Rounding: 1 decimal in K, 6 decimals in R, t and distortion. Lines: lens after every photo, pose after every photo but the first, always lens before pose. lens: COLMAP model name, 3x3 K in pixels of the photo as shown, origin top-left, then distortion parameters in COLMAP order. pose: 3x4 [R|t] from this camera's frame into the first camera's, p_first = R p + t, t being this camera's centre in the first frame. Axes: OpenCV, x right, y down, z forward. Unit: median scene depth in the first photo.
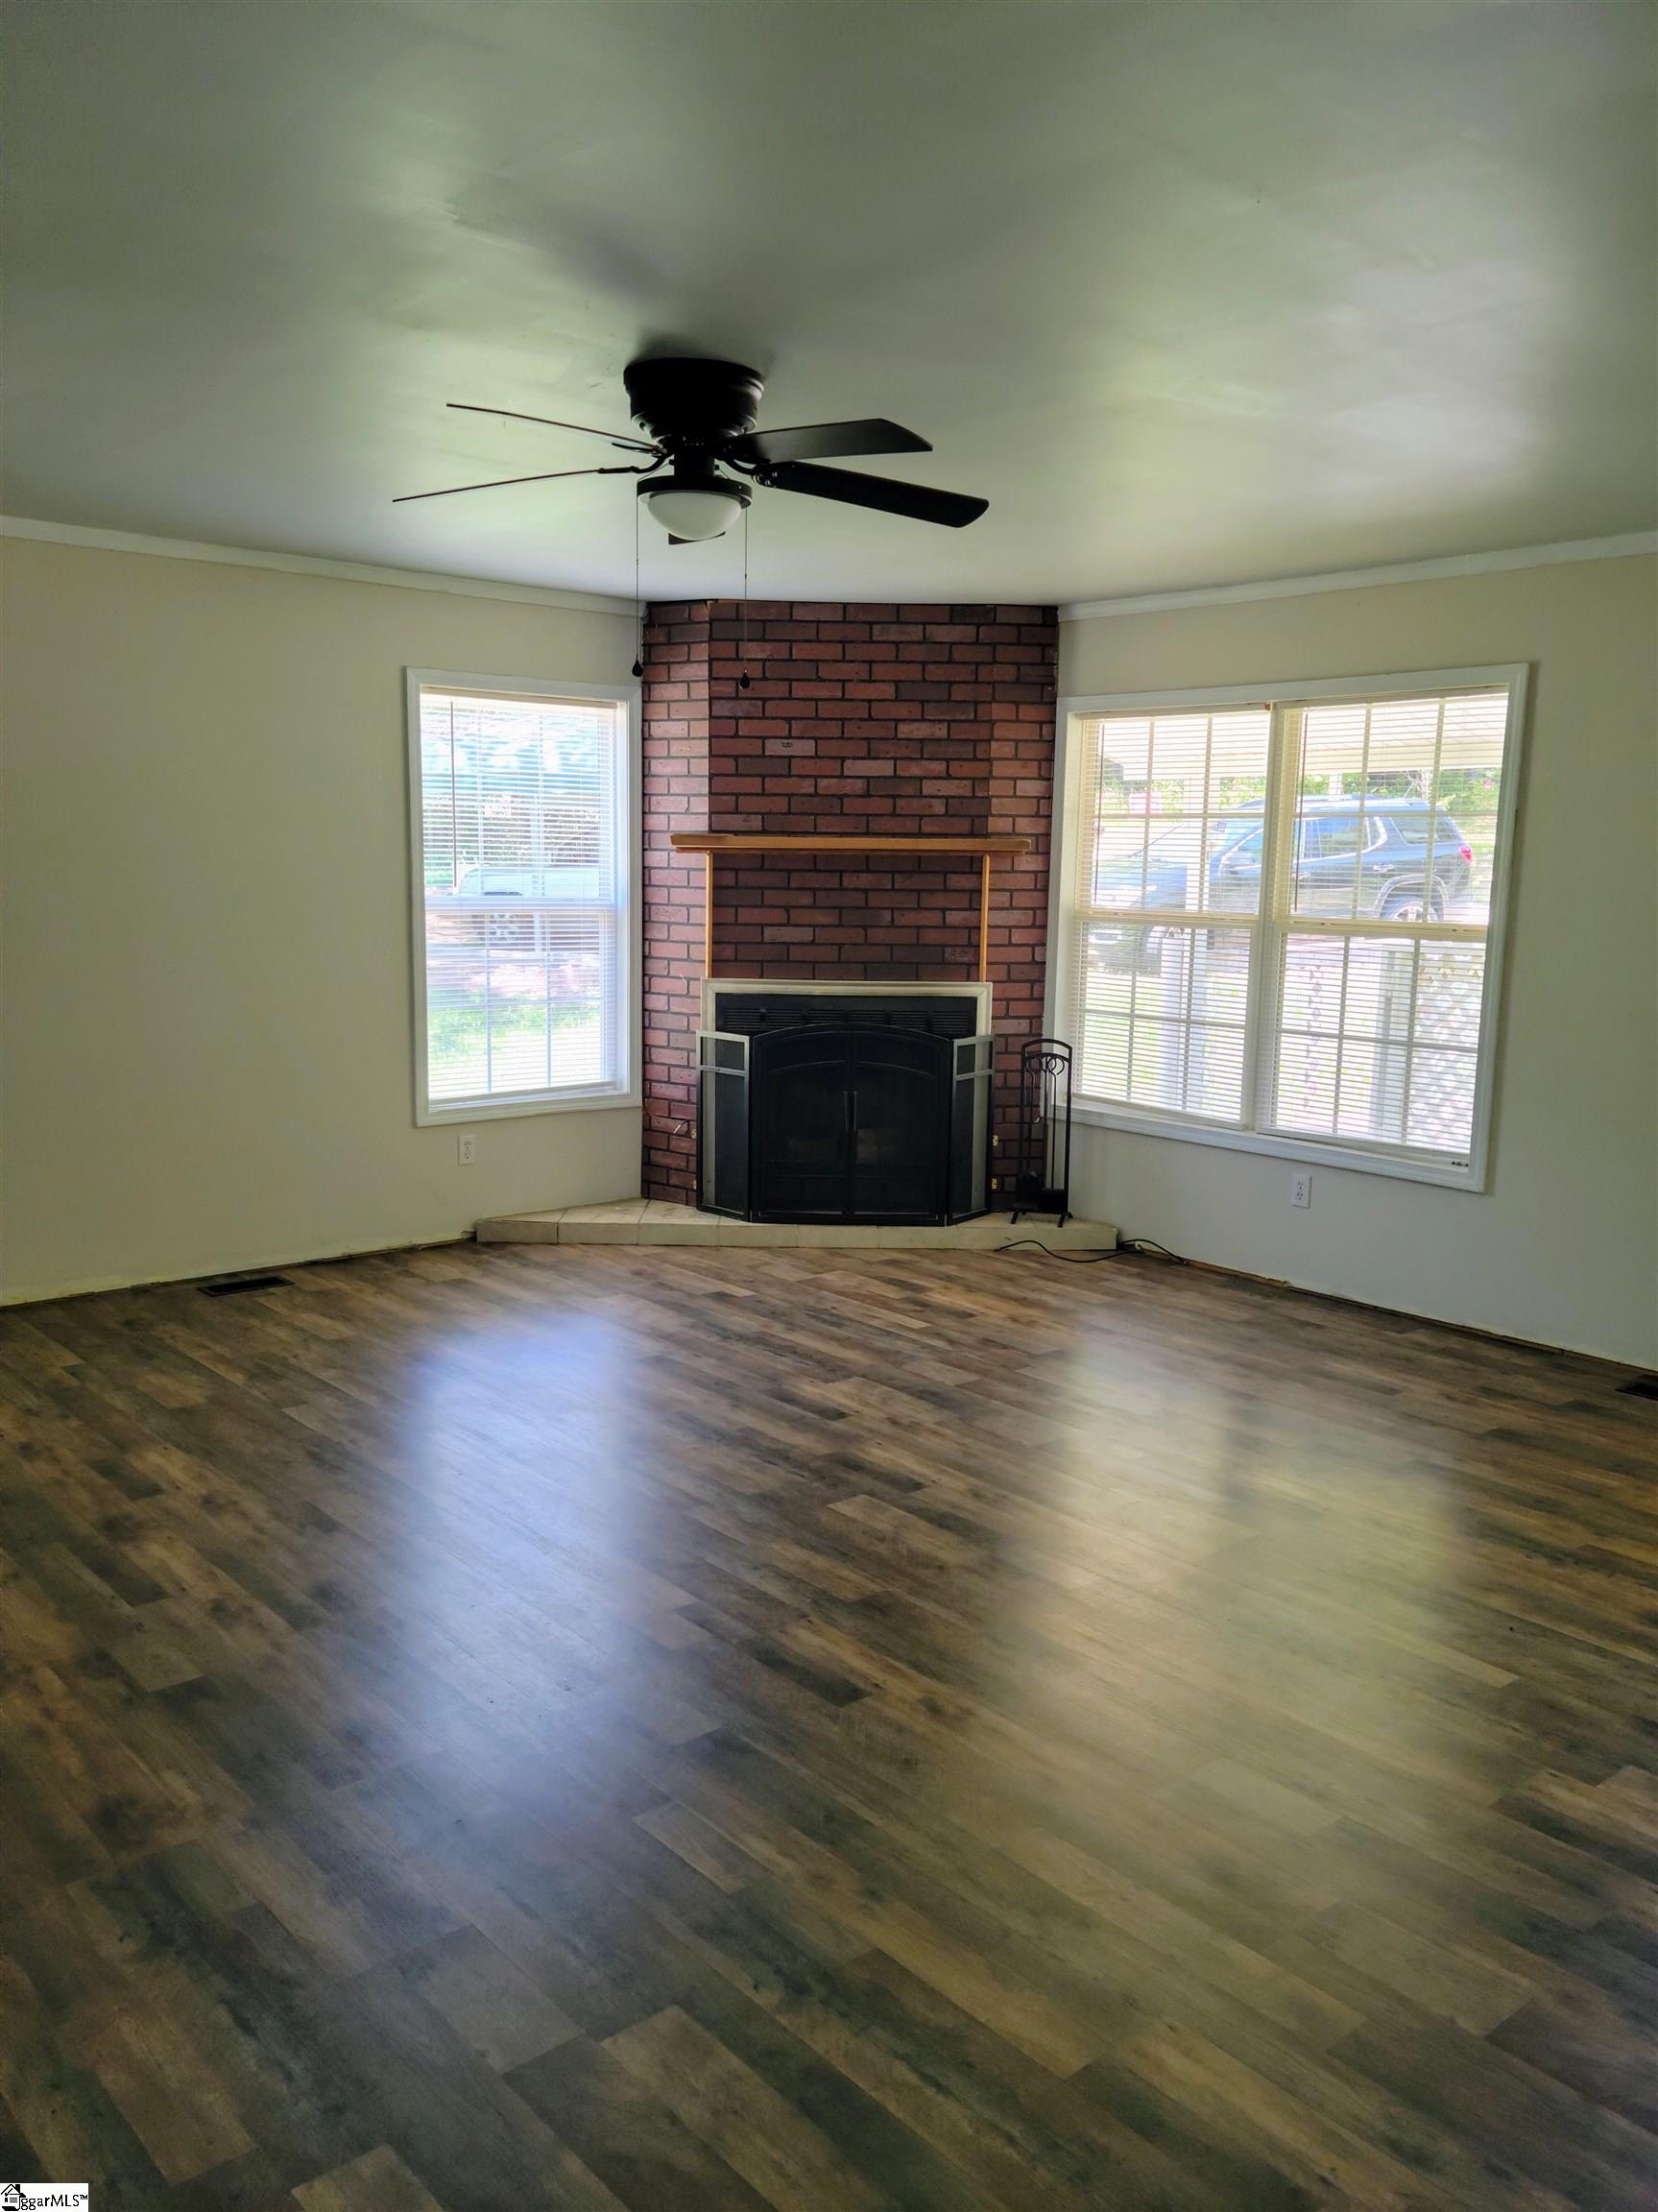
lens RADIAL K [[1784.5, 0, 832.8], [0, 1784.5, 1113.5], [0, 0, 1]] dist [0.082486, -0.071959]
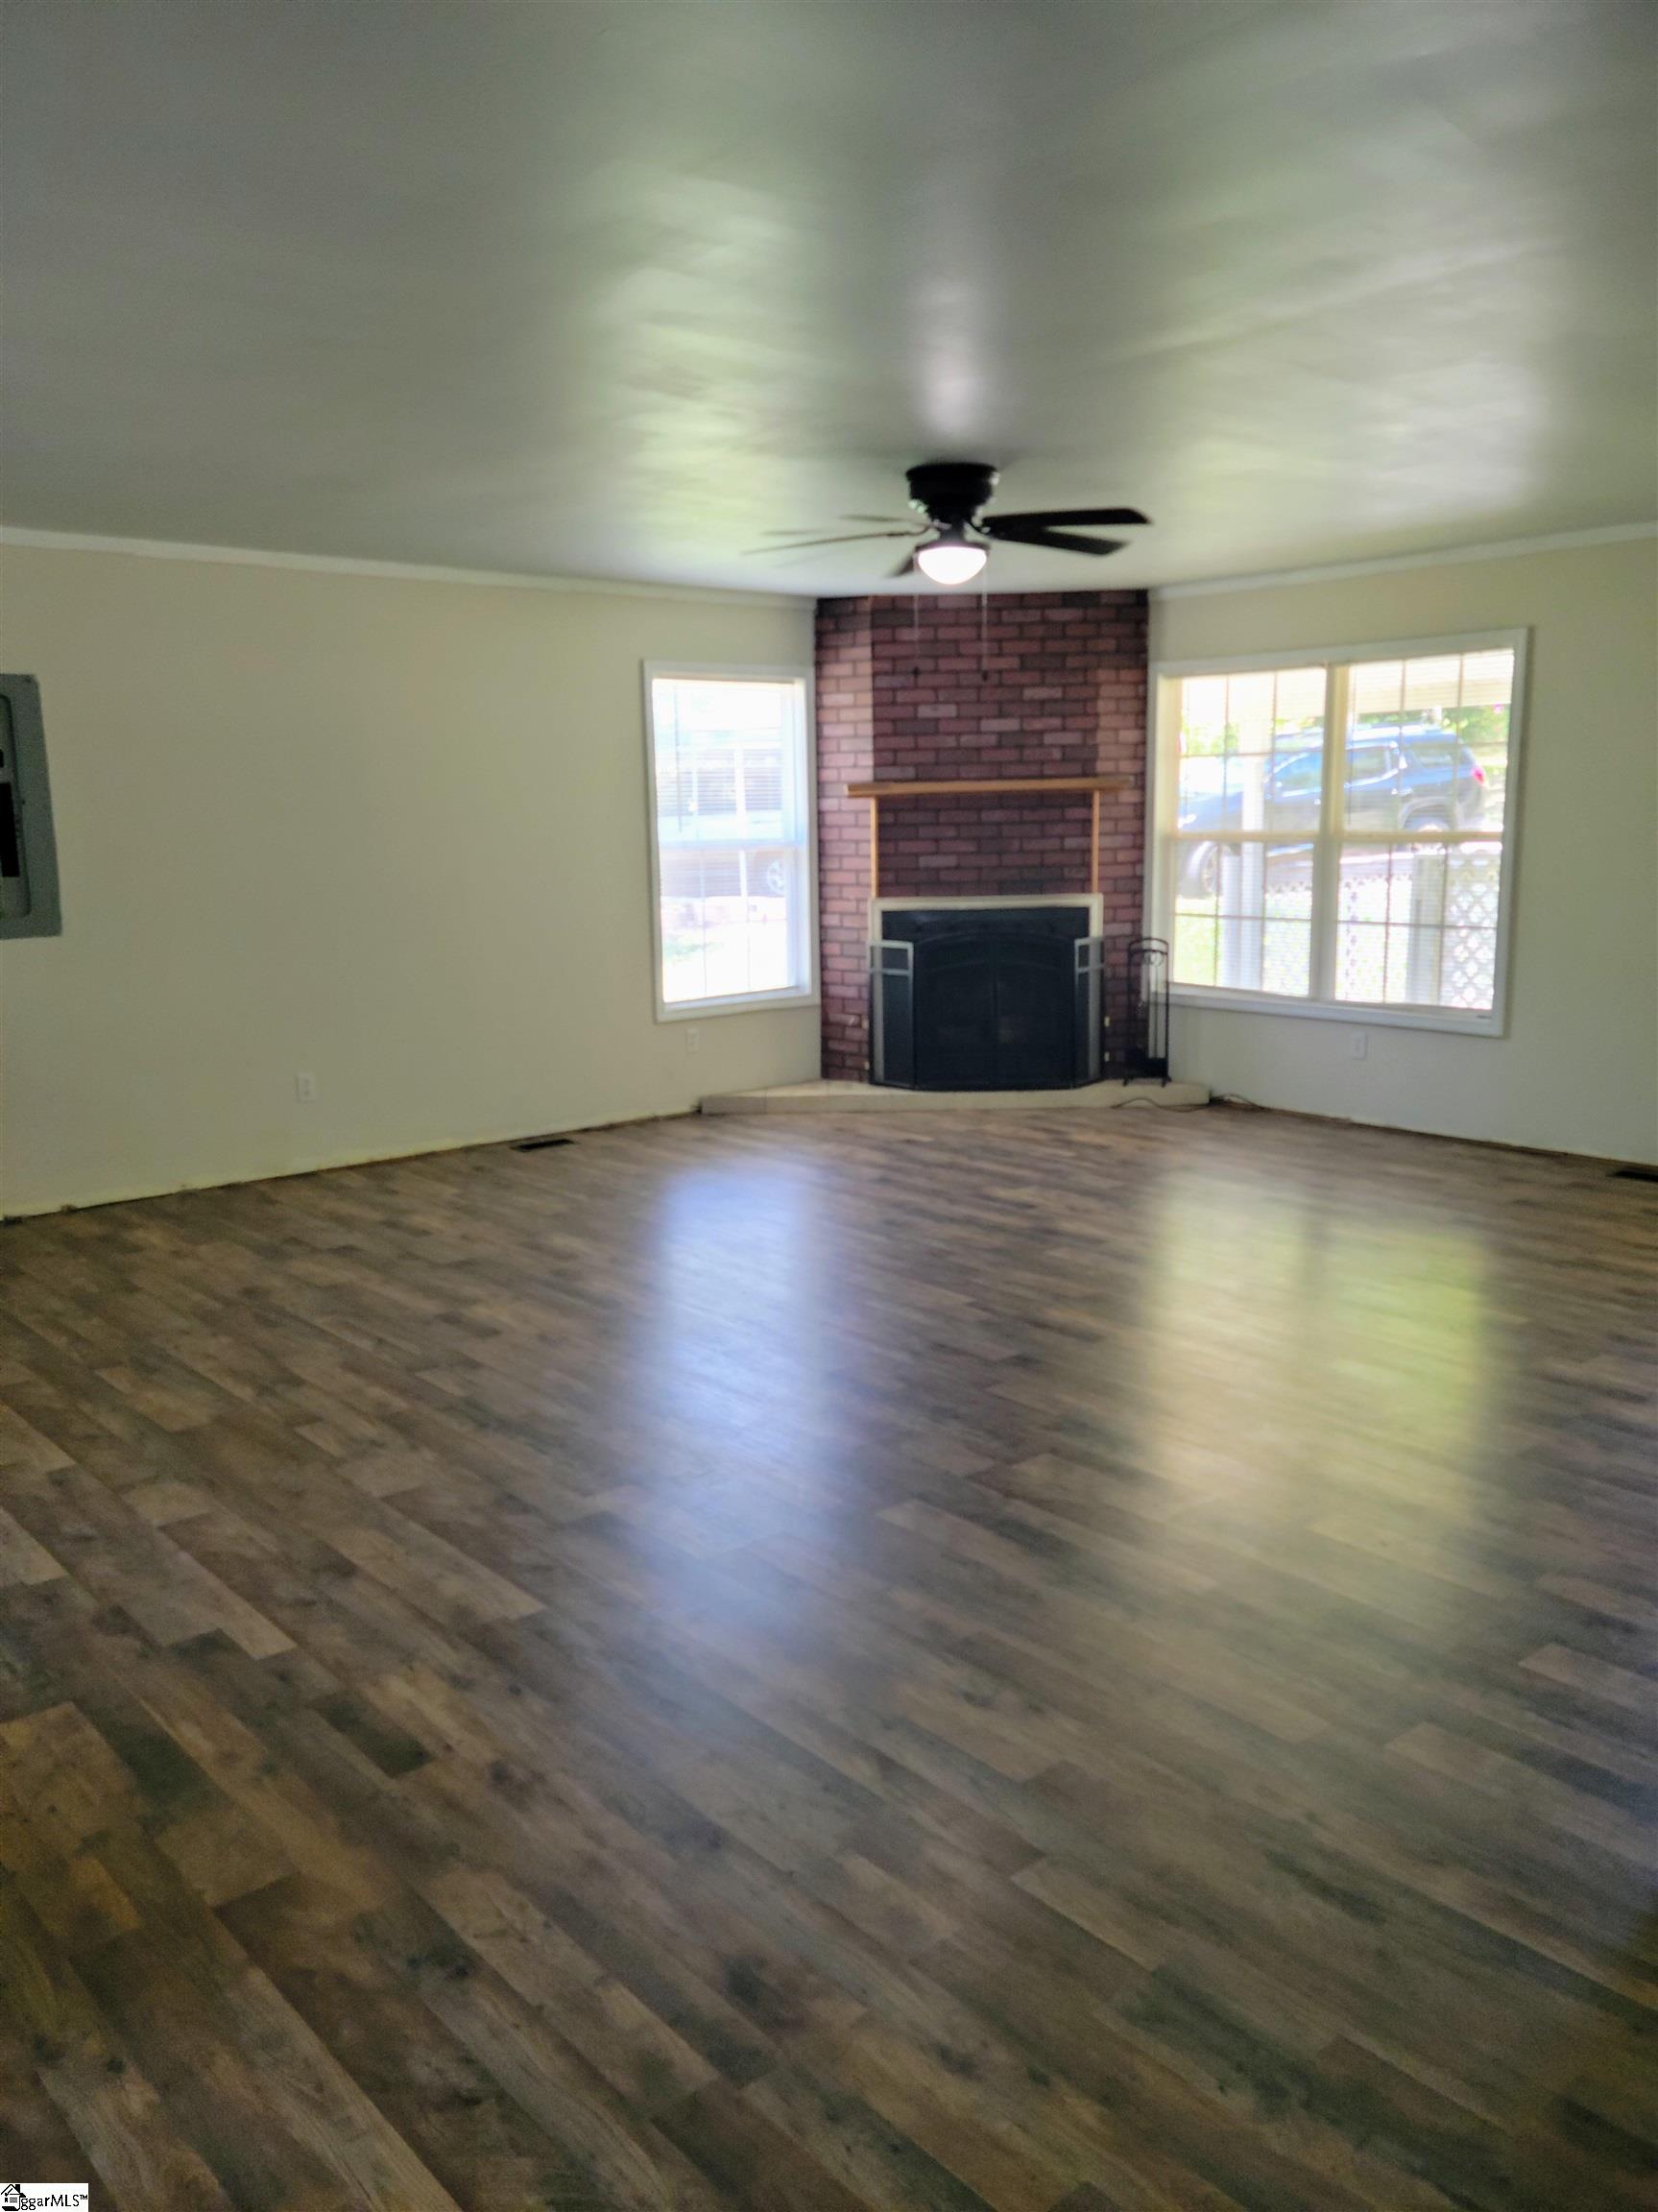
lens RADIAL K [[1784.5, 0, 826.2], [0, 1784.5, 1096.8], [0, 0, 1]] dist [0.082486, -0.071959]
pose [[0.999363, -0.033487, -0.012359, -0.095497], [0.033731, 0.999229, 0.020086, 0.037802], [0.011677, -0.020490, 0.999722, -0.261363]]
